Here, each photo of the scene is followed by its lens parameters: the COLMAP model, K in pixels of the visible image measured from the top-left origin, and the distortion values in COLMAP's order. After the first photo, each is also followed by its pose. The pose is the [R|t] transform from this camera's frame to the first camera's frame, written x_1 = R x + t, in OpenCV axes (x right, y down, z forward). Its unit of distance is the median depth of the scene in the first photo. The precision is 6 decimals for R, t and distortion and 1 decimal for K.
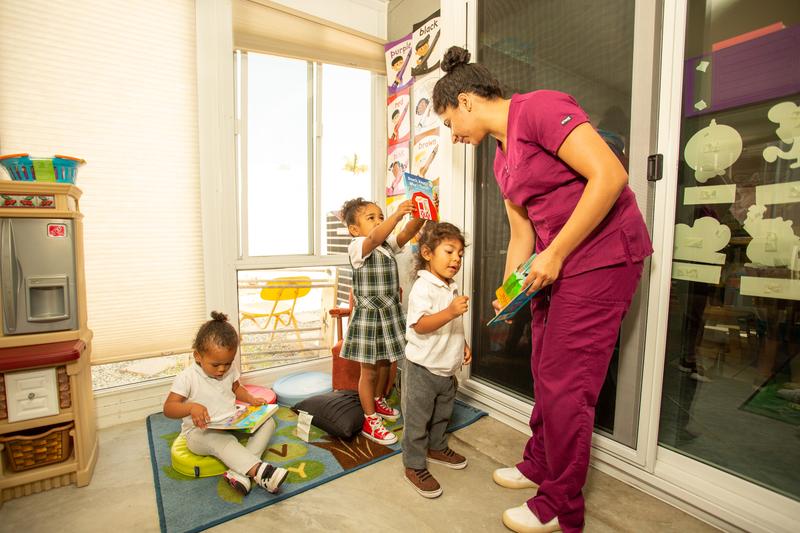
lens RADIAL K [[394.8, 0, 396.2], [0, 394.8, 267.5], [0, 0, 1]] dist [-0.024272, 0.007595]
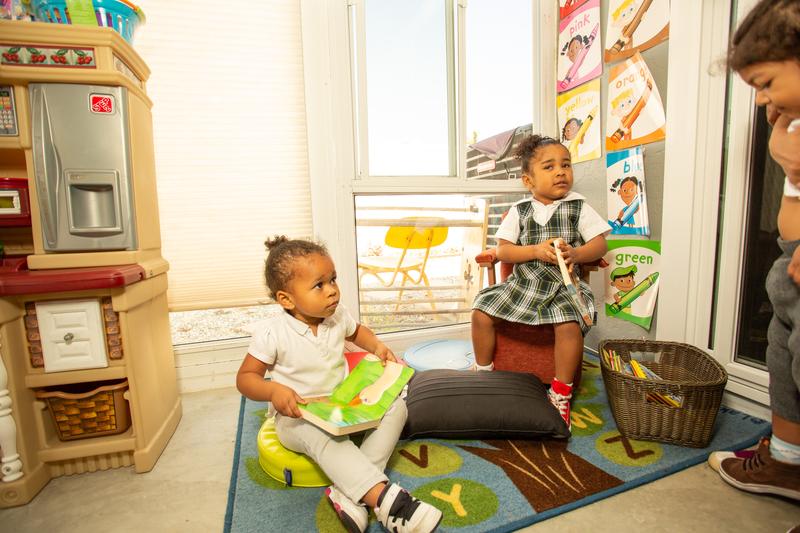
lens RADIAL K [[409.9, 0, 400.3], [0, 409.9, 266.7], [0, 0, 1]] dist [-0.047909, 0.016168]
pose [[0.956768, 0.003673, -0.290830, -0.159993], [0.009948, 0.998922, 0.045342, 0.167750], [0.290683, -0.046275, 0.955700, 0.466981]]
